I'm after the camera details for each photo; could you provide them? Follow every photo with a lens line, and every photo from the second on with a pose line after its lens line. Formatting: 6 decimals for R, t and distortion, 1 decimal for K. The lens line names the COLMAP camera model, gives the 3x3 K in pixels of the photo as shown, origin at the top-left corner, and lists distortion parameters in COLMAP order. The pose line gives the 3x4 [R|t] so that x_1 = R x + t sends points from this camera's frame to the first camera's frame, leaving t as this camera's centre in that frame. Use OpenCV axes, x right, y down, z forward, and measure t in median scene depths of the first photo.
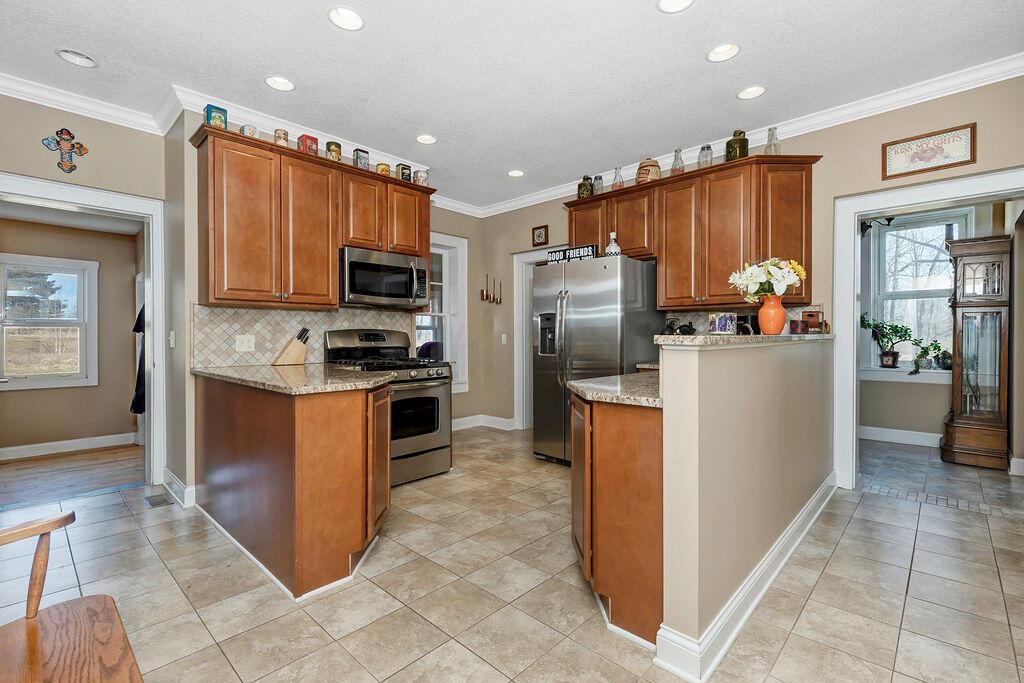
lens RADIAL K [[467.7, 0, 519.2], [0, 467.7, 340.9], [0, 0, 1]] dist [0.002803, 0.000617]
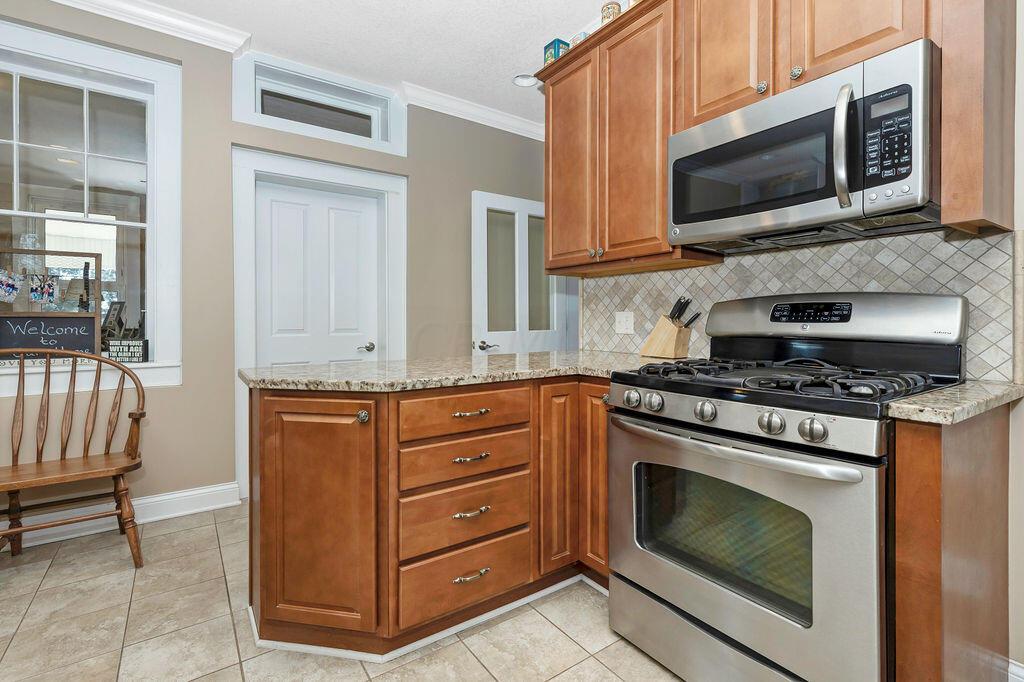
lens RADIAL K [[467.7, 0, 524.9], [0, 467.7, 321.8], [0, 0, 1]] dist [0.002803, 0.000617]
pose [[-0.196997, 0.003490, -0.980398, 0.183676], [-0.009467, 0.999940, 0.005462, 0.001433], [0.980358, 0.010357, -0.196952, 1.045707]]
